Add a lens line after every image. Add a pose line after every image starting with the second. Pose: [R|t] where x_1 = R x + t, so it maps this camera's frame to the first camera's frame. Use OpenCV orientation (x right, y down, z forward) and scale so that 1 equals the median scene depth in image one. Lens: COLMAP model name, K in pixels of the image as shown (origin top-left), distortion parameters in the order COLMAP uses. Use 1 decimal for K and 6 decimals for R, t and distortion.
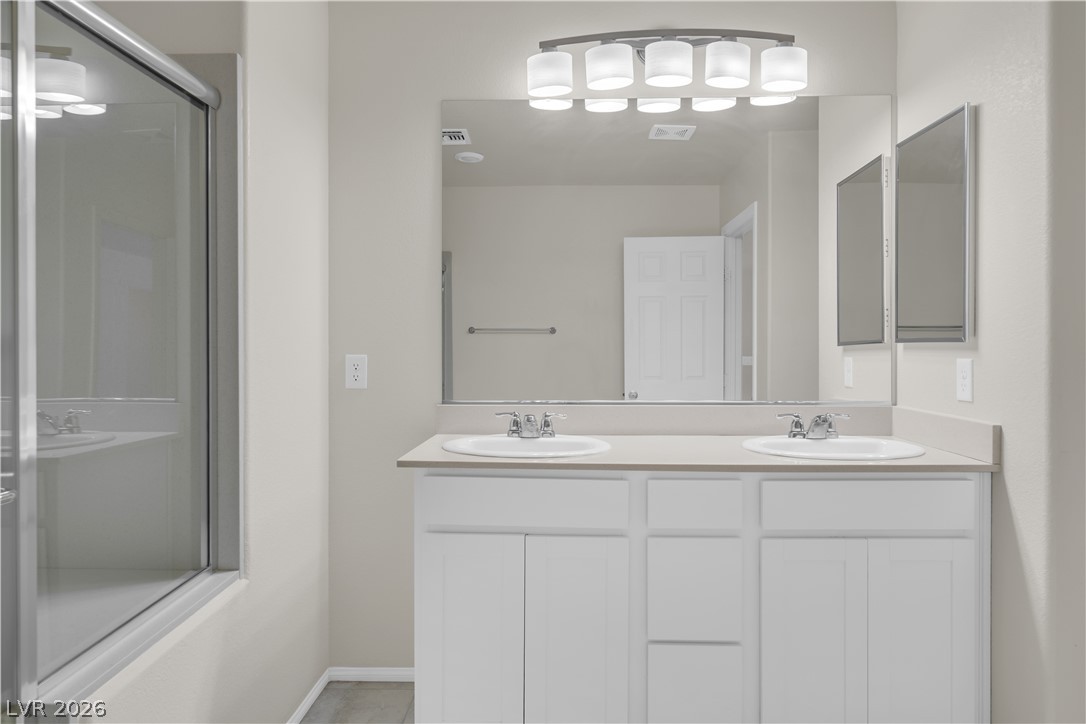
lens RADIAL K [[694.2, 0, 544.8], [0, 694.2, 354.9], [0, 0, 1]] dist [-0.002209, 0.000420]
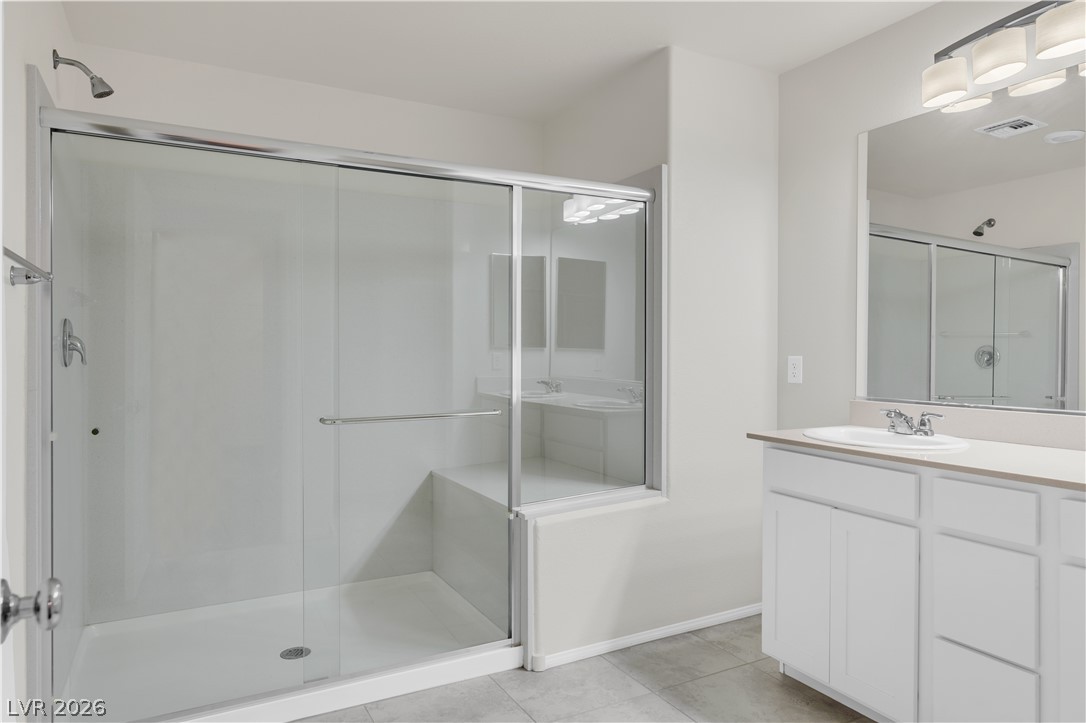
lens RADIAL K [[694.2, 0, 549.7], [0, 694.2, 360.5], [0, 0, 1]] dist [-0.002209, 0.000420]
pose [[0.502745, 0.010751, -0.864368, 0.622038], [-0.010736, 0.999923, 0.006193, 0.005021], [0.864368, 0.006166, 0.502821, -0.013012]]
